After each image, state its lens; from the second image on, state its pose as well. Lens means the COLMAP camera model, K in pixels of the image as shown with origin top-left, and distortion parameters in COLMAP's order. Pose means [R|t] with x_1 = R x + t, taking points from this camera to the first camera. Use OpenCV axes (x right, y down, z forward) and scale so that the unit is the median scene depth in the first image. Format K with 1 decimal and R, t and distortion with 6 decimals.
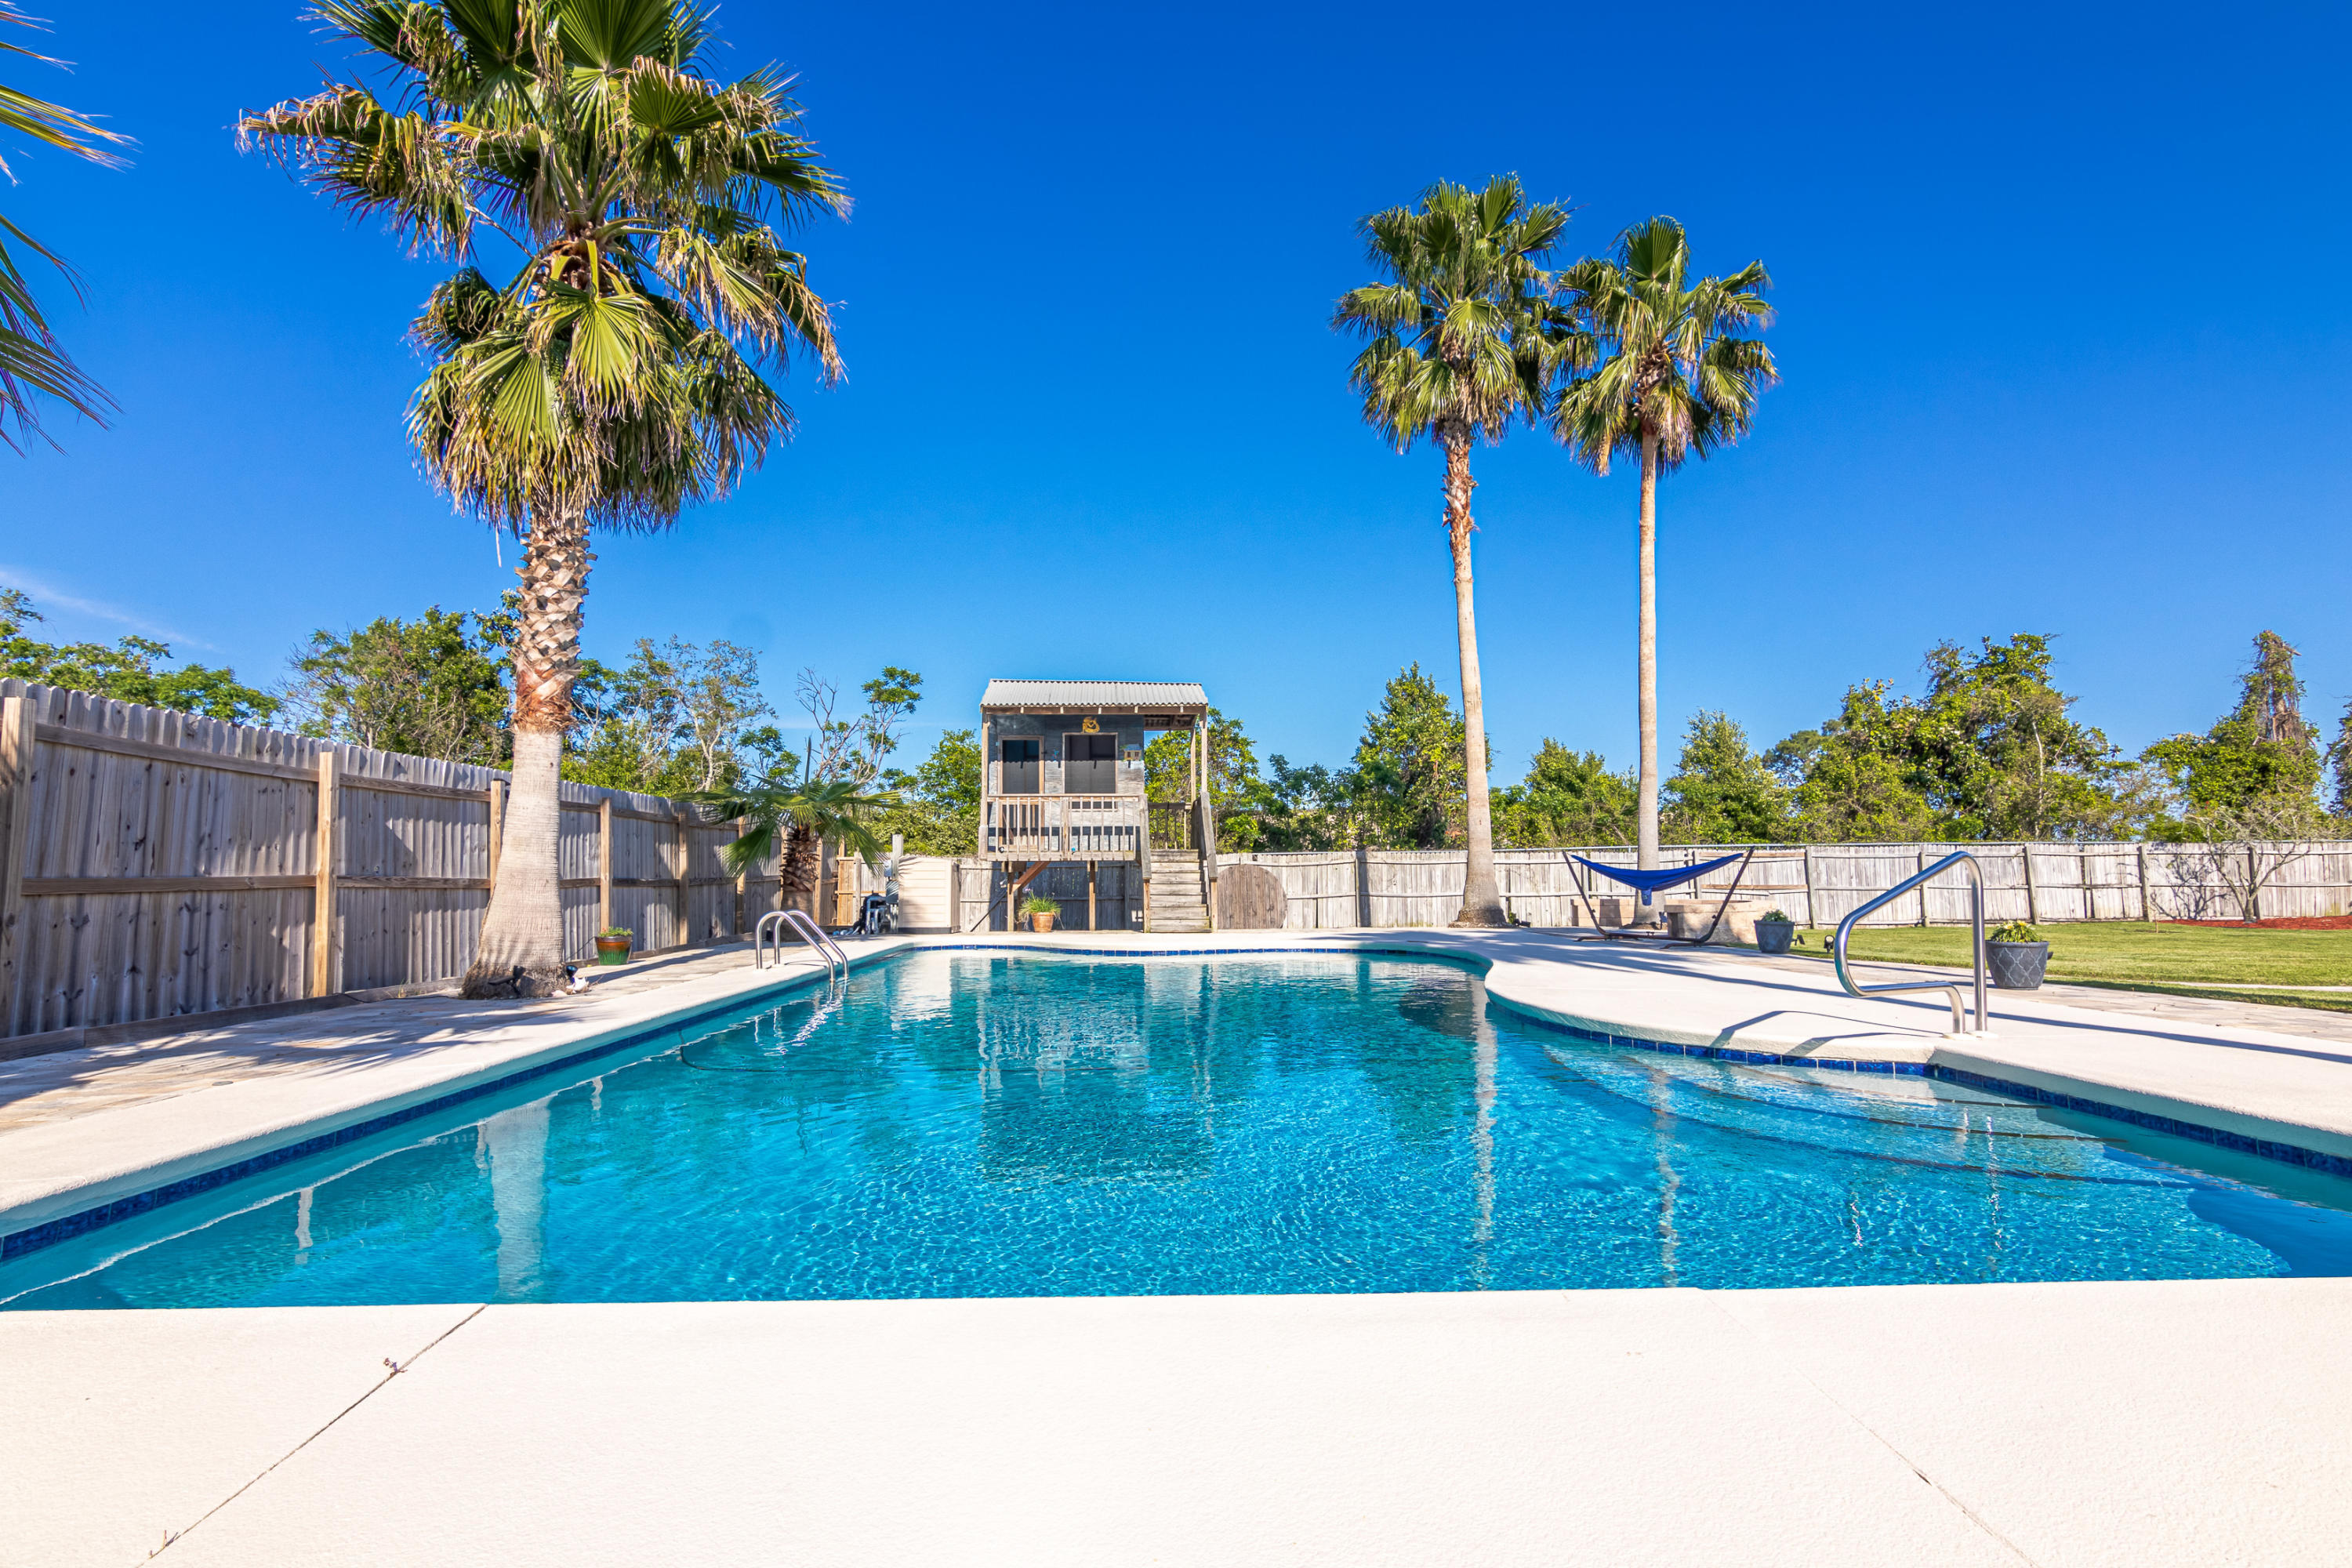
lens RADIAL K [[1204.1, 0, 1146.6], [0, 1204.1, 788.8], [0, 0, 1]] dist [-0.000780, 0.000274]
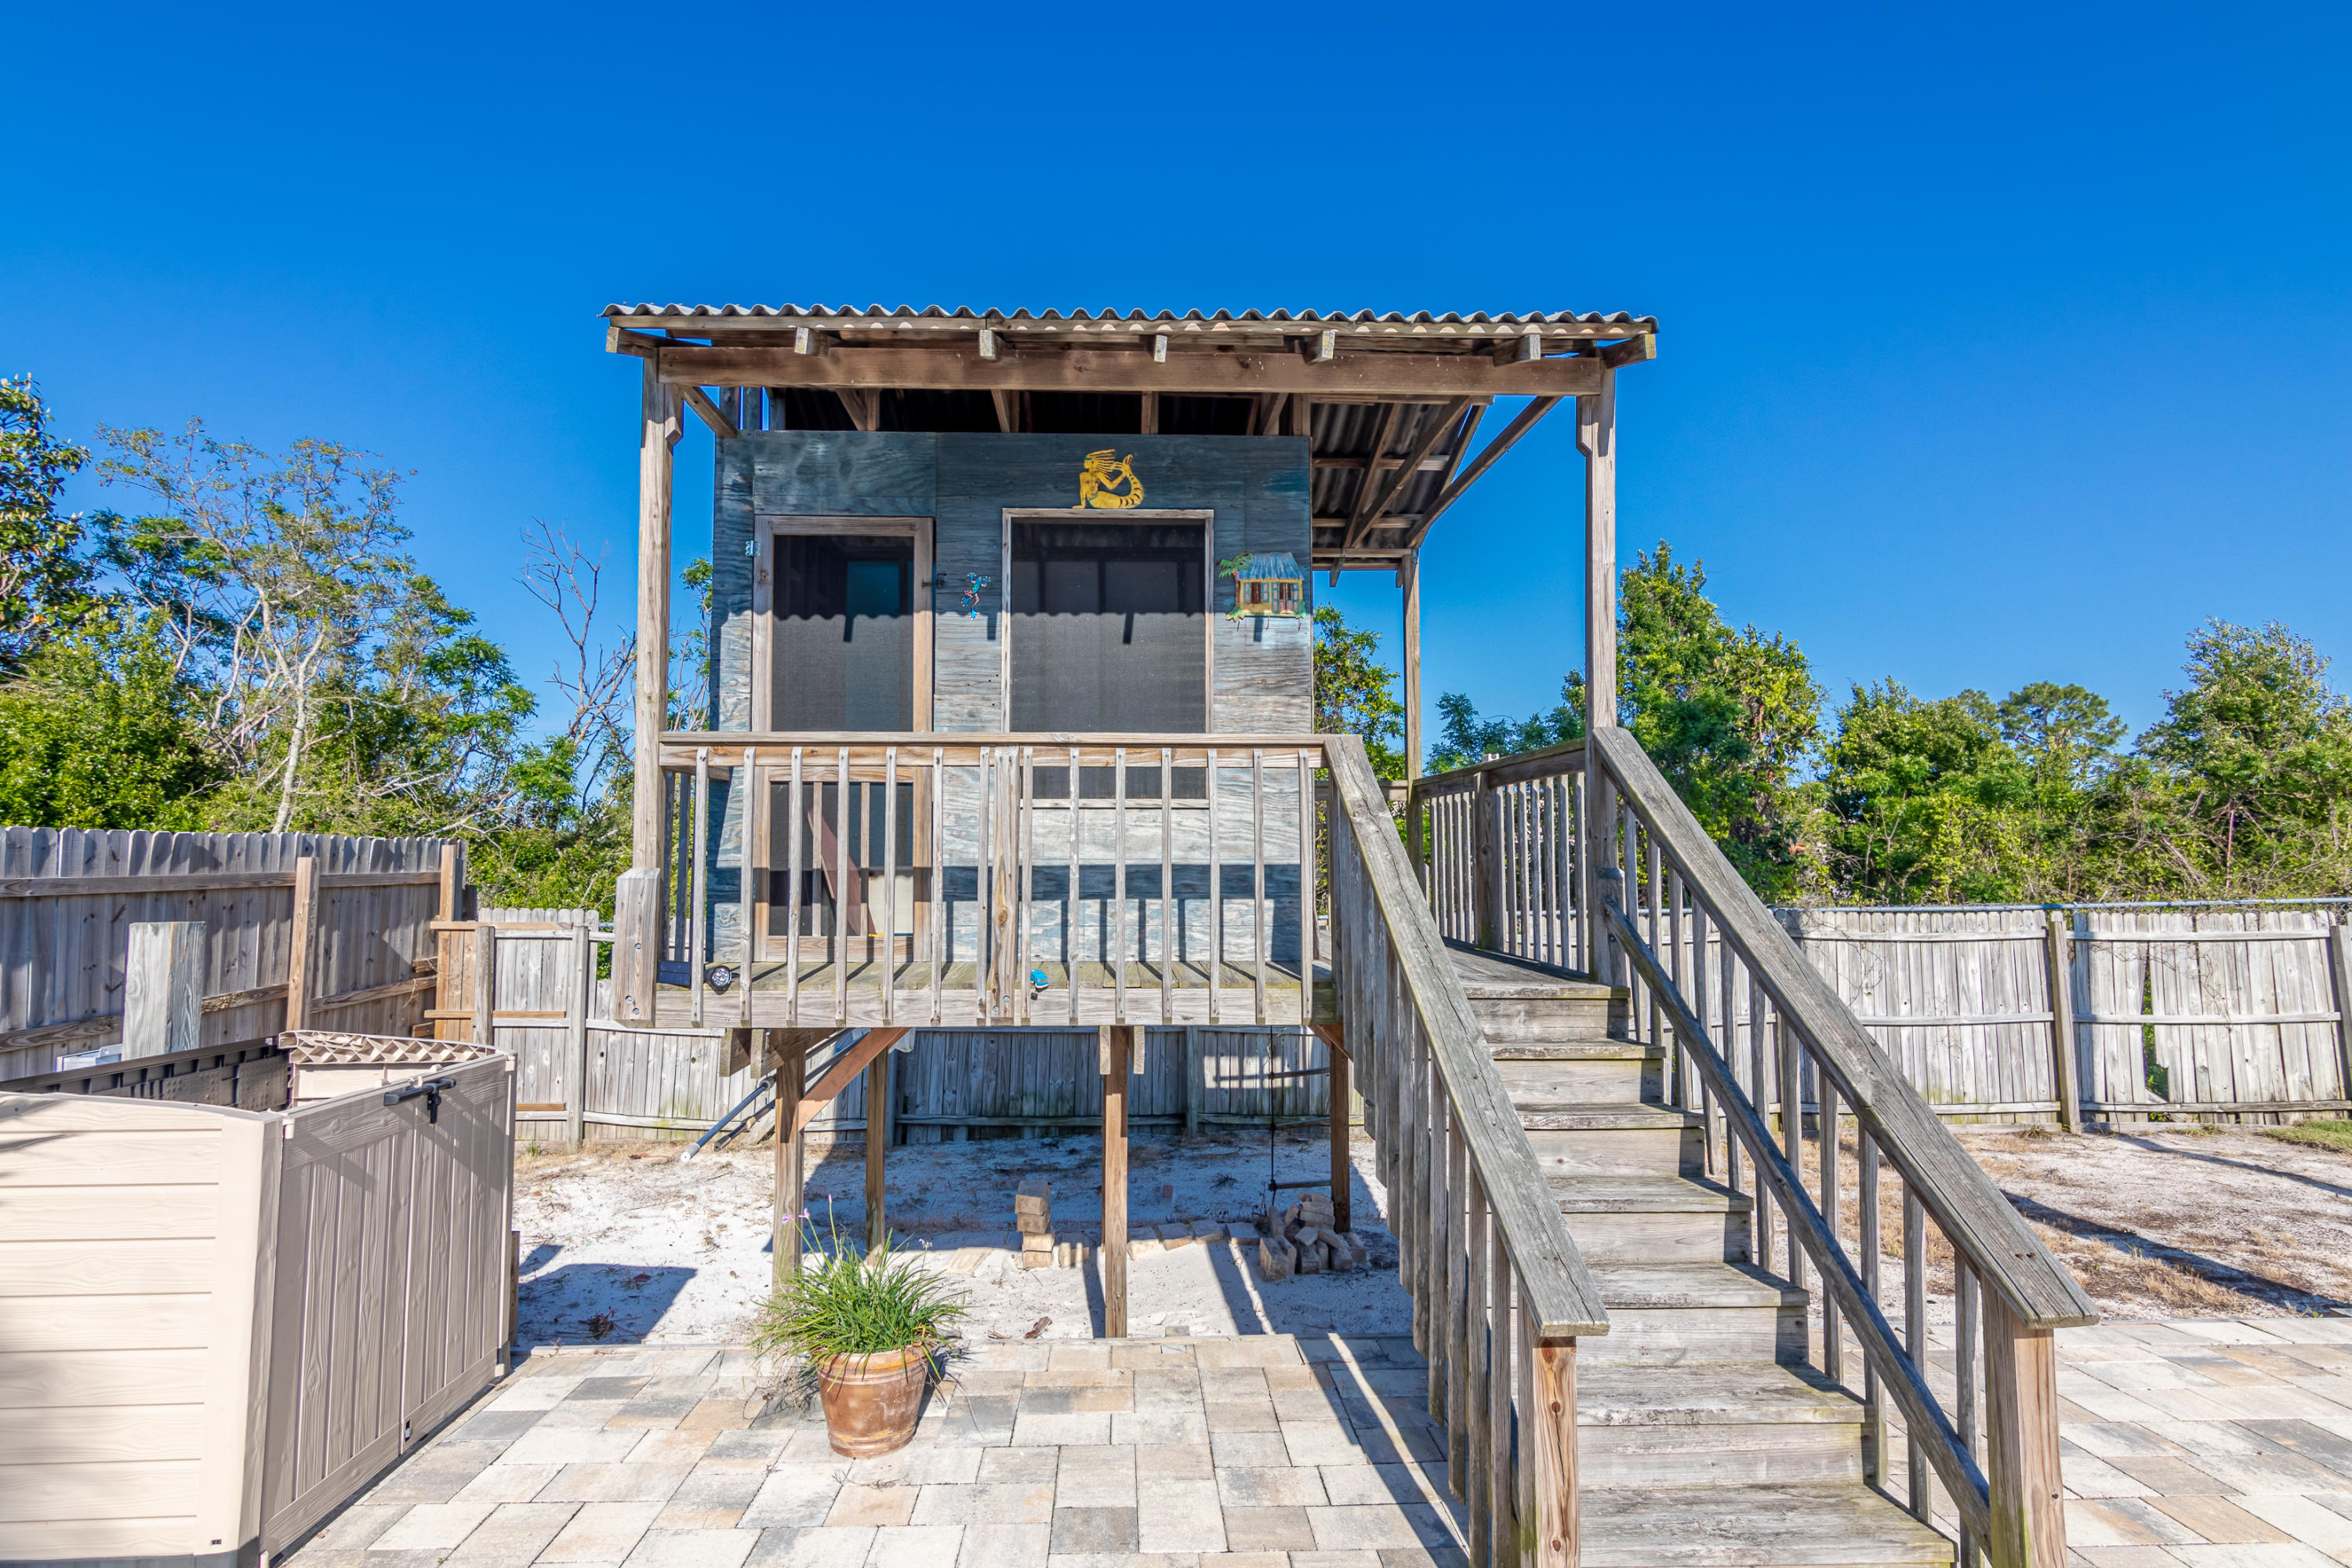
lens RADIAL K [[1204.1, 0, 1146.6], [0, 1204.1, 788.8], [0, 0, 1]] dist [-0.000780, 0.000274]
pose [[0.999970, 0.004881, 0.005955, -0.040089], [-0.004932, 0.999951, 0.008589, 0.012302], [-0.005913, -0.008618, 0.999945, 0.738897]]
